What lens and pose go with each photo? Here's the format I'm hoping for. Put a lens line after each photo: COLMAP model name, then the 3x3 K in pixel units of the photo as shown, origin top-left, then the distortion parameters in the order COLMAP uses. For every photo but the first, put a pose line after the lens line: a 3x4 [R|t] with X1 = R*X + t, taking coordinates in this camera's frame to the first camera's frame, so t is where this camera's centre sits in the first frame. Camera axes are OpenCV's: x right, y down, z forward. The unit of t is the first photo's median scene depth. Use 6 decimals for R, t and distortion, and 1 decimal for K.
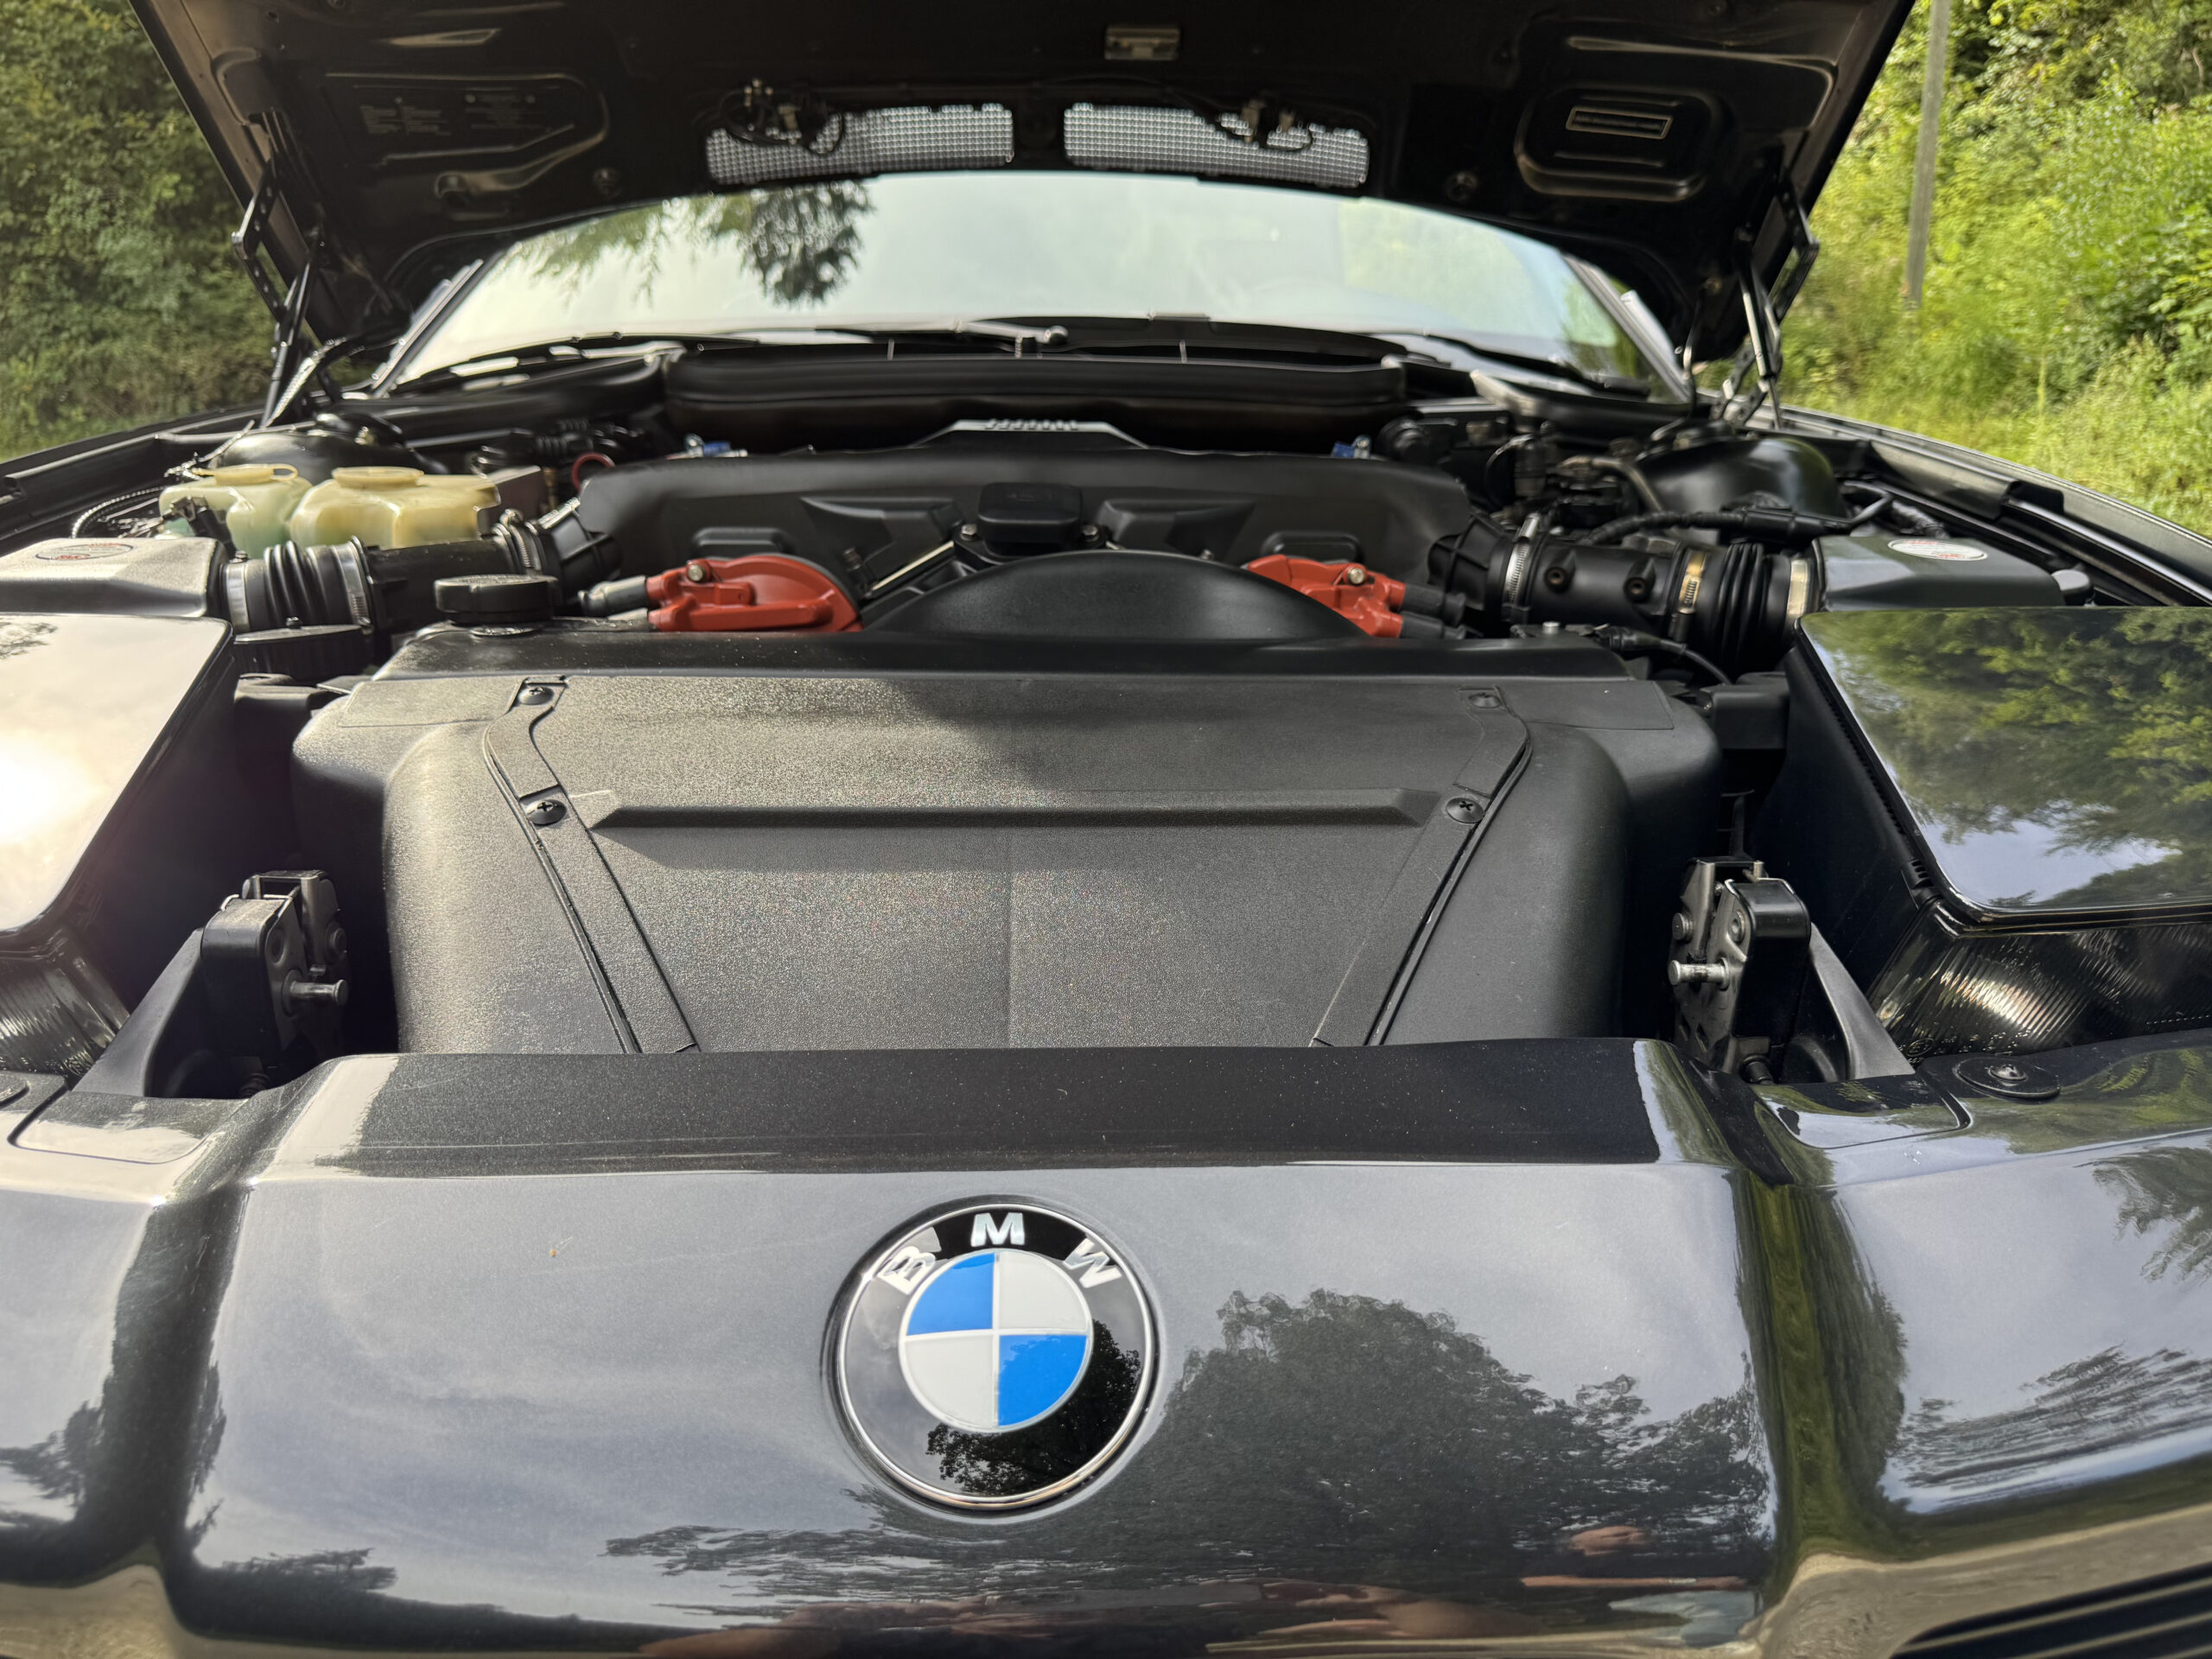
lens RADIAL K [[1573.2, 0, 1092.4], [0, 1573.2, 853.9], [0, 0, 1]] dist [0.006128, -0.020204]
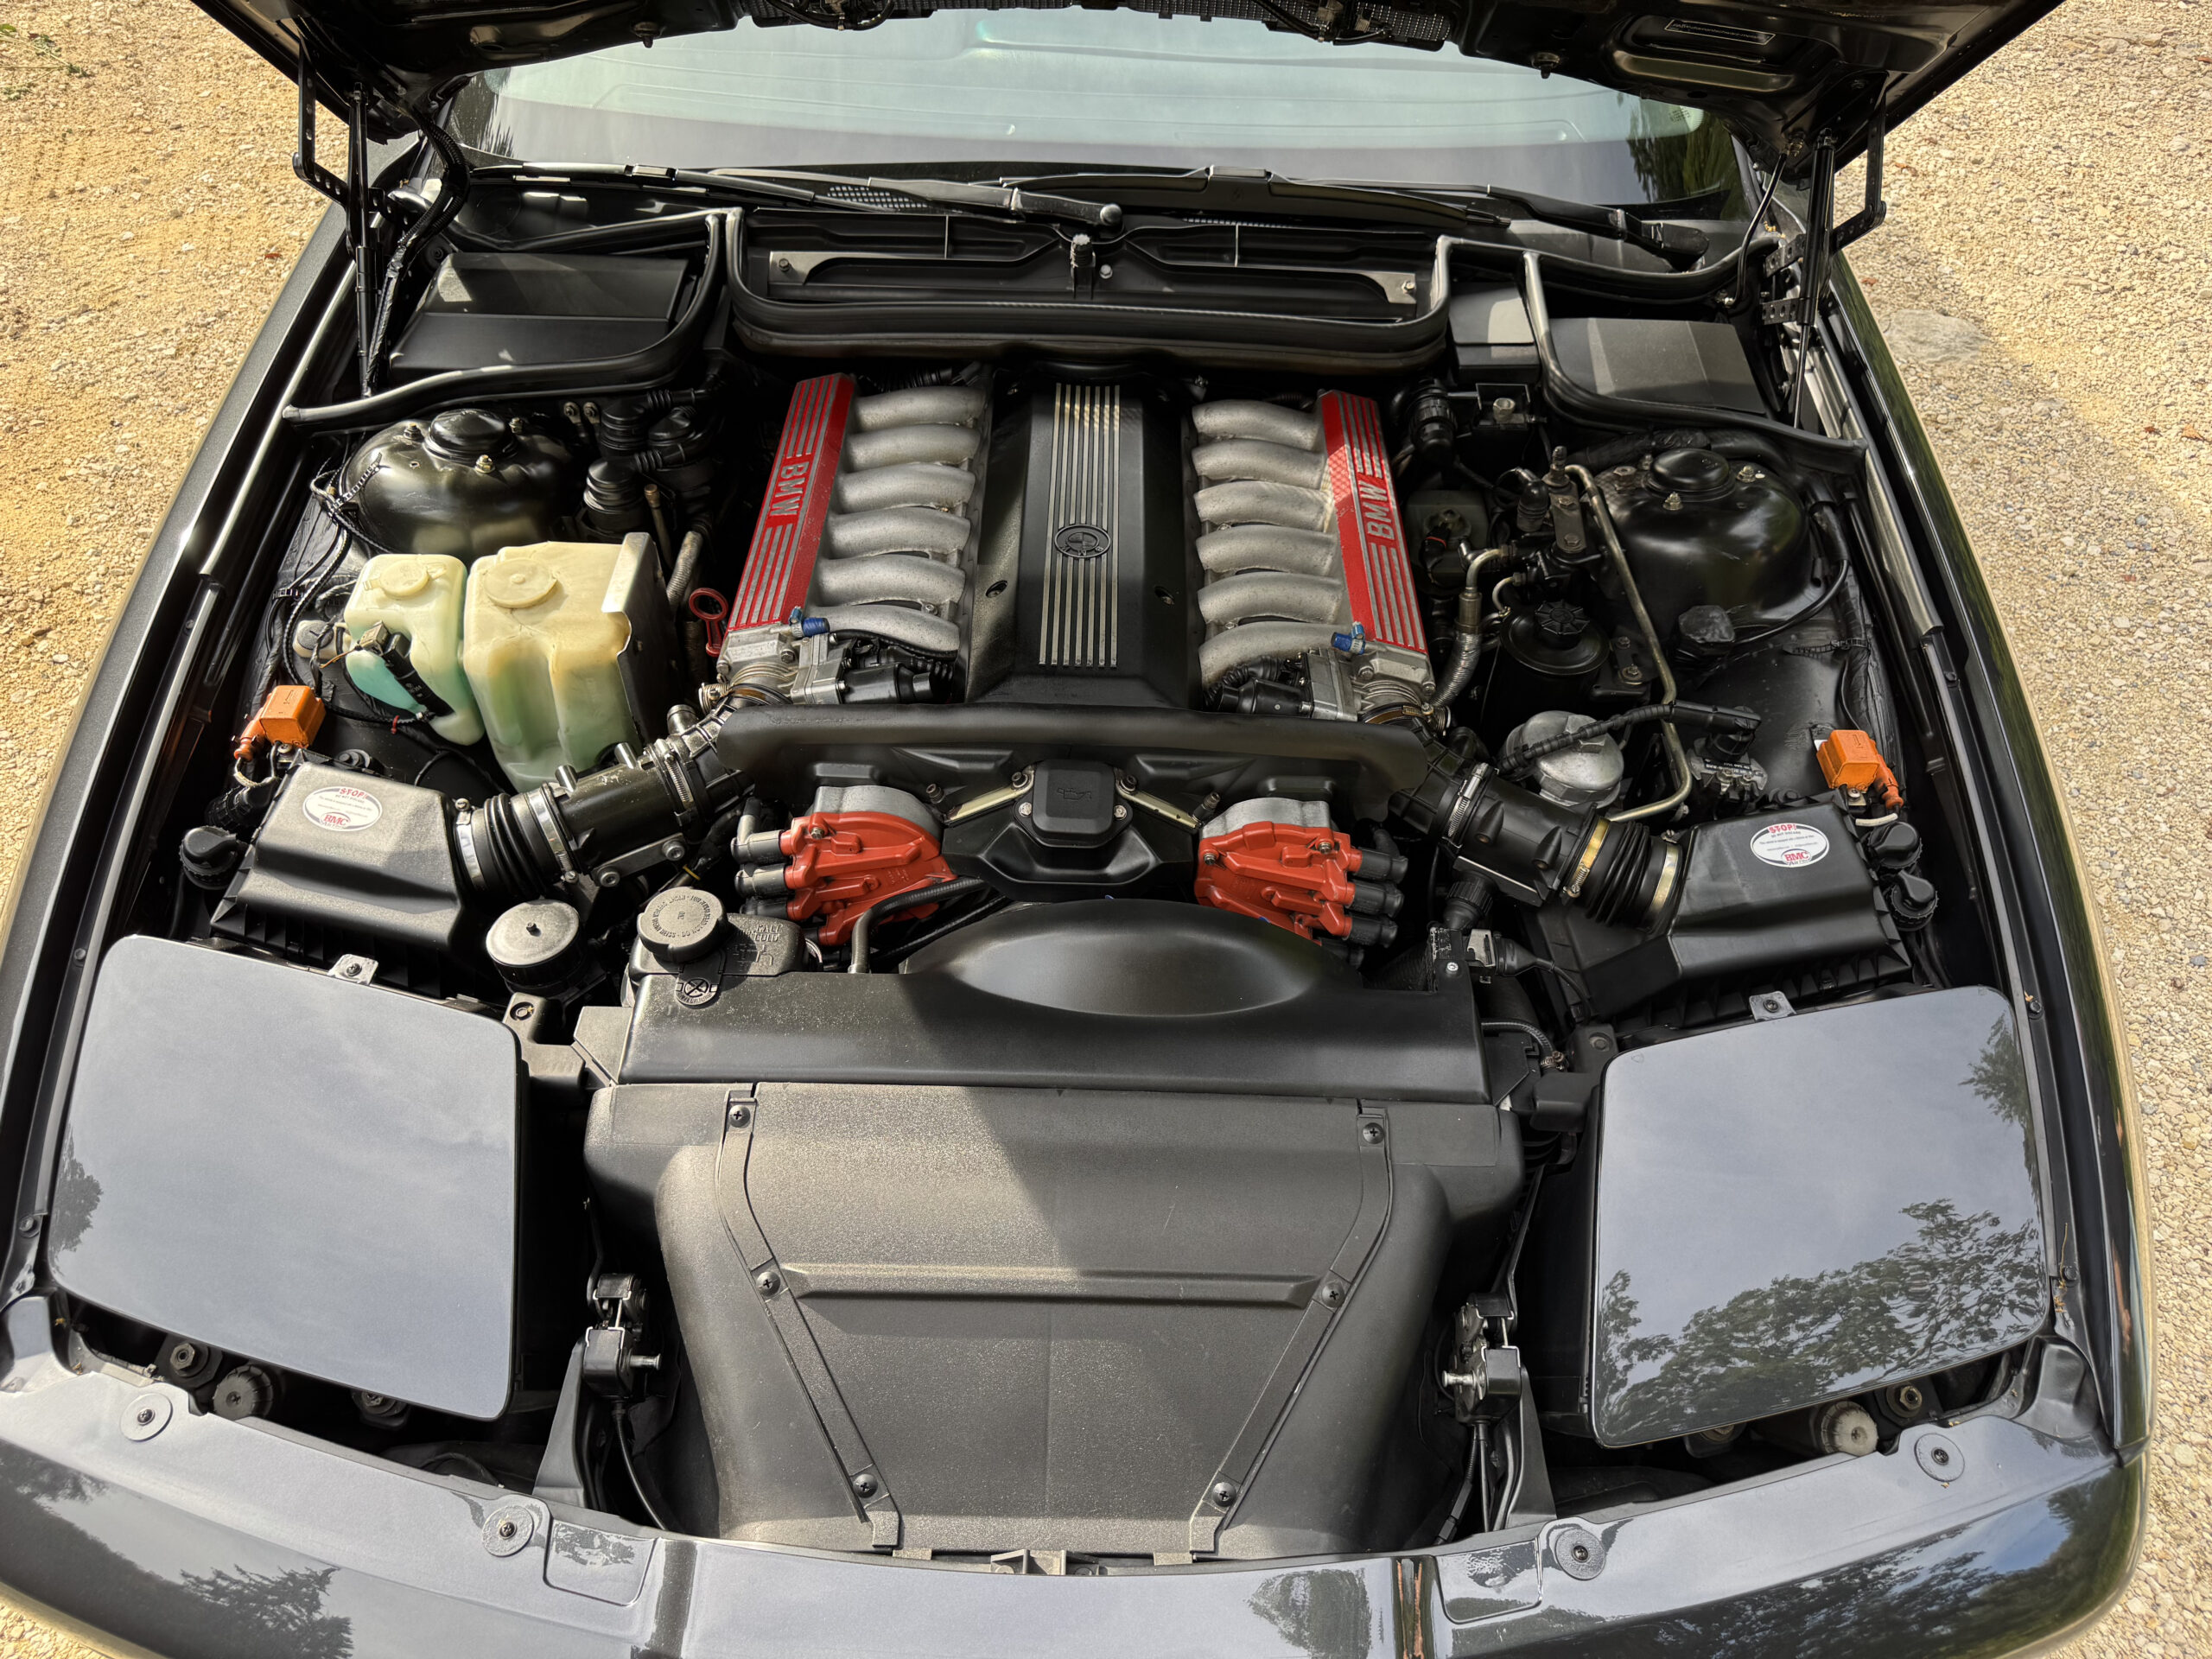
lens RADIAL K [[1573.2, 0, 1098.6], [0, 1573.2, 833.3], [0, 0, 1]] dist [0.006128, -0.020204]
pose [[0.998946, 0.044429, -0.011554, -0.003350], [-0.031767, 0.850697, 0.524695, -0.866599], [0.033141, -0.523775, 0.851212, -0.093871]]
